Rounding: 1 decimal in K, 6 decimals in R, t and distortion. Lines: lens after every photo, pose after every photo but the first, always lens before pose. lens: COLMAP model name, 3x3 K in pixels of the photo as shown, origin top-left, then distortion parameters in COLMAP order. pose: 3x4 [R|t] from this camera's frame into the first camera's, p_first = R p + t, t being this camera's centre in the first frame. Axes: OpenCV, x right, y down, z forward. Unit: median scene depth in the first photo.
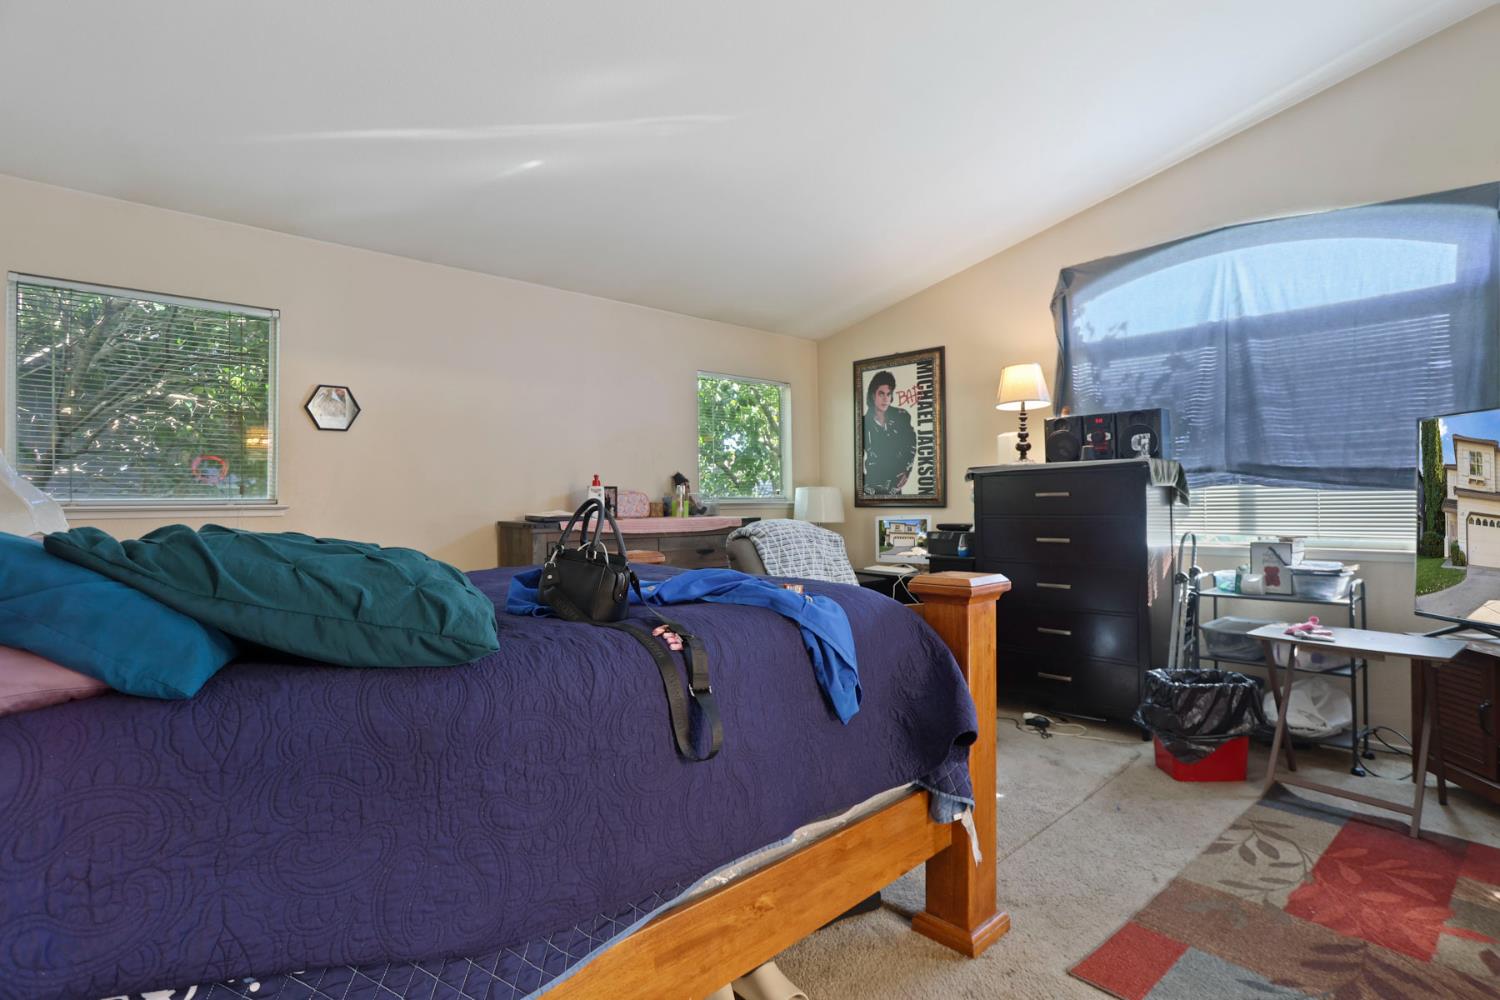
lens RADIAL K [[737.2, 0, 750.0], [0, 737.2, 500.0], [0, 0, 1]] dist [0.000237, 0.000020]
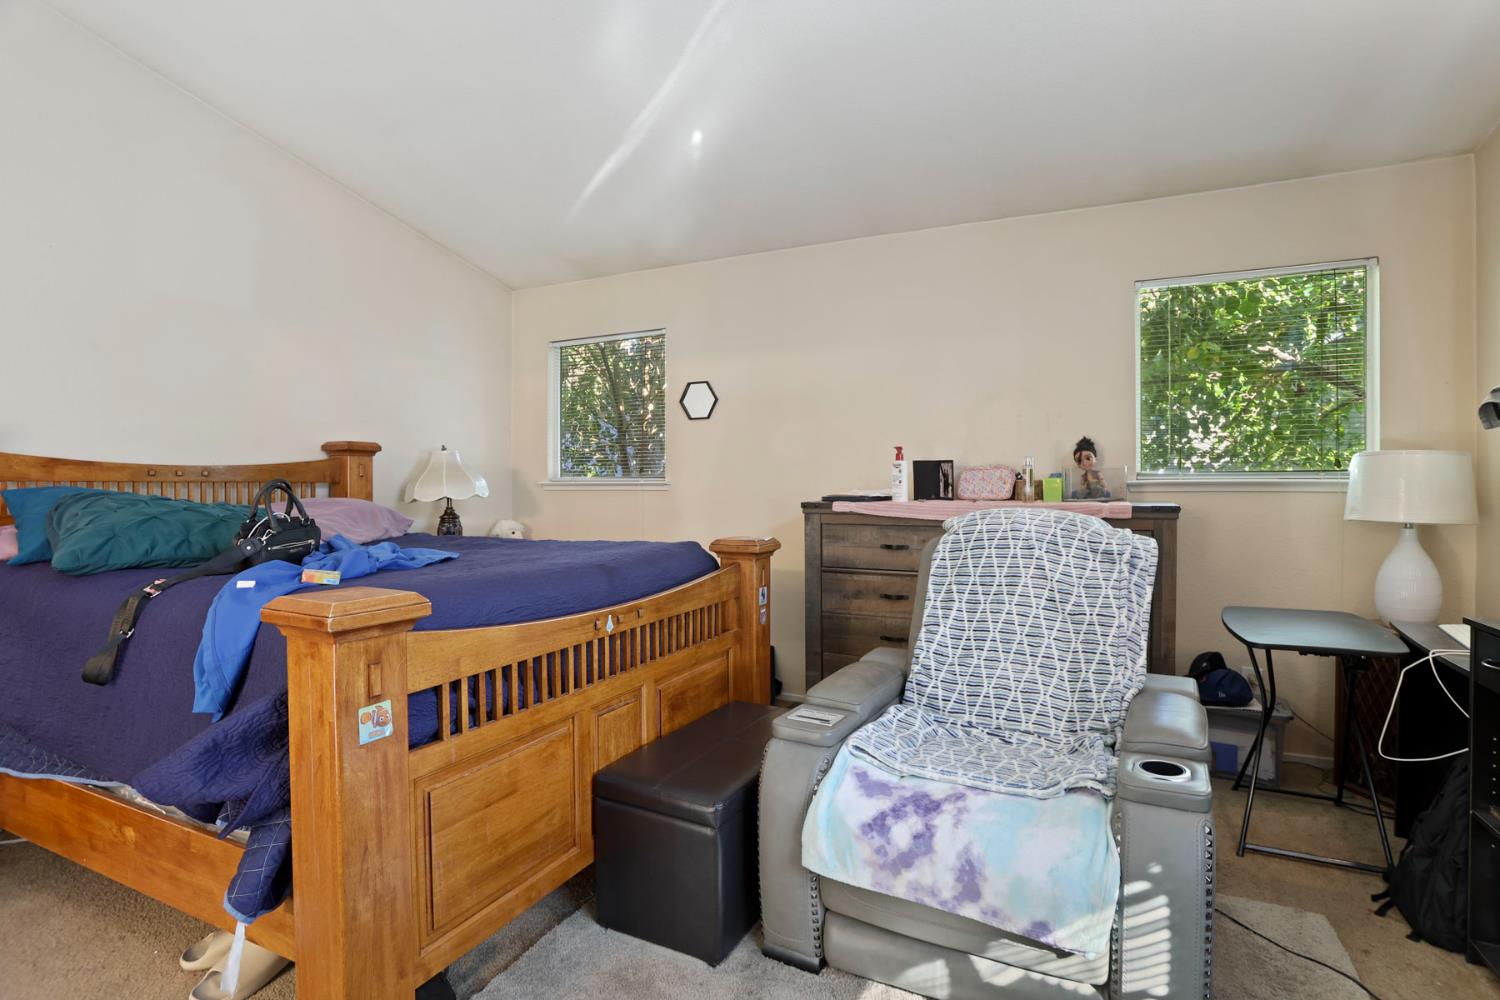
lens RADIAL K [[737.2, 0, 750.0], [0, 737.2, 500.0], [0, 0, 1]] dist [0.000237, 0.000020]
pose [[0.385169, 0.028241, -0.922414, 0.599828], [-0.003493, 0.999569, 0.029145, 0.003041], [0.922839, -0.008004, 0.385102, 0.617020]]
